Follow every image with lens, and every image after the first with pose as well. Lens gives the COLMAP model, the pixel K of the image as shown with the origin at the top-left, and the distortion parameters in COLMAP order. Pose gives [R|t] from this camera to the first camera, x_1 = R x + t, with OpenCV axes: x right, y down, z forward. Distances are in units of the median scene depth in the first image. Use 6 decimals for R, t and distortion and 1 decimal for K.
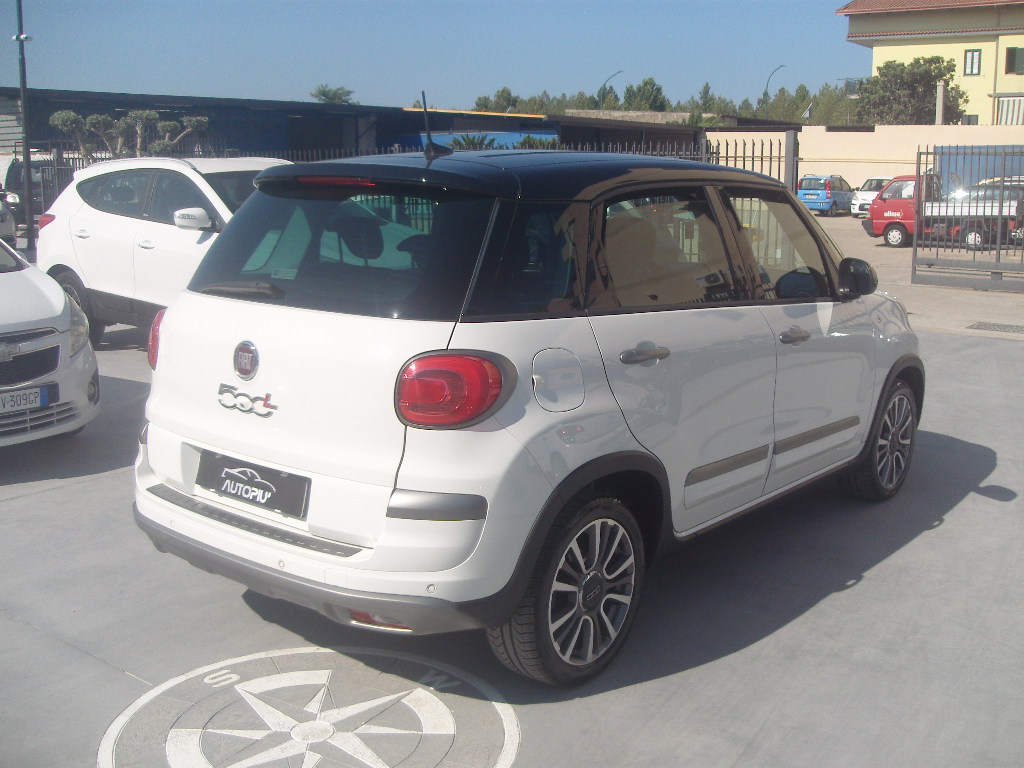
lens RADIAL K [[1156.5, 0, 523.2], [0, 1156.5, 374.8], [0, 0, 1]] dist [-0.114558, 0.000000]
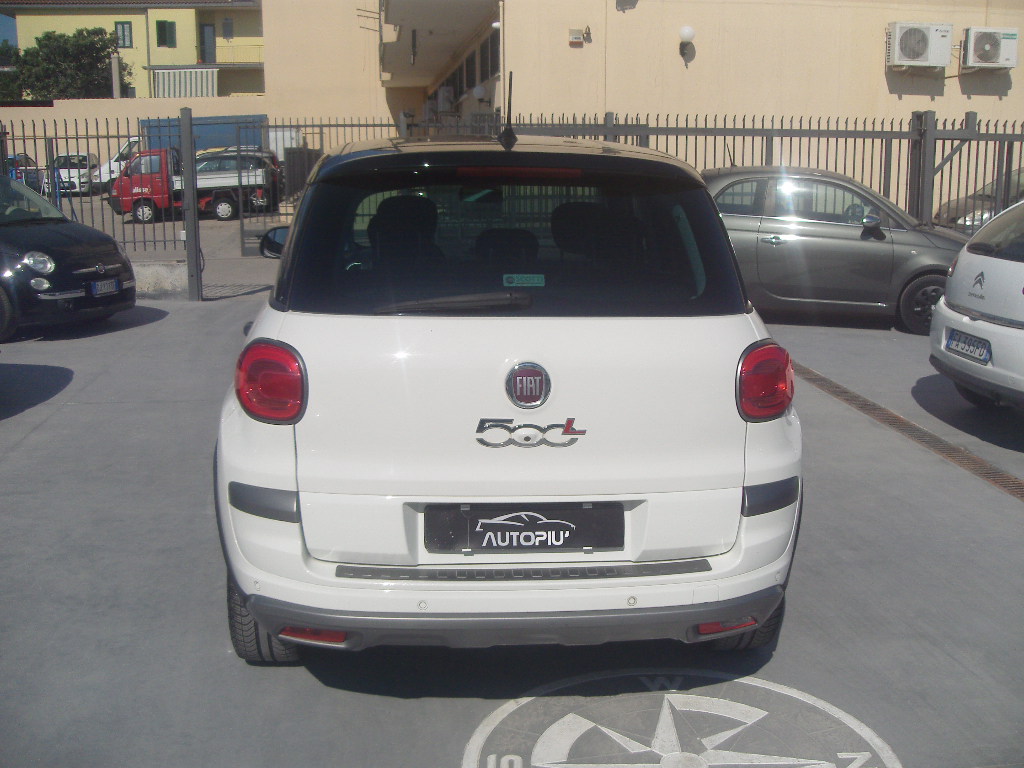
lens RADIAL K [[1156.5, 0, 520.1], [0, 1156.5, 393.6], [0, 0, 1]] dist [-0.114558, 0.000000]
pose [[0.715874, -0.151276, 0.681645, -0.780335], [0.123831, 0.988279, 0.089278, -0.078432], [-0.687161, 0.020497, 0.726216, 0.363987]]
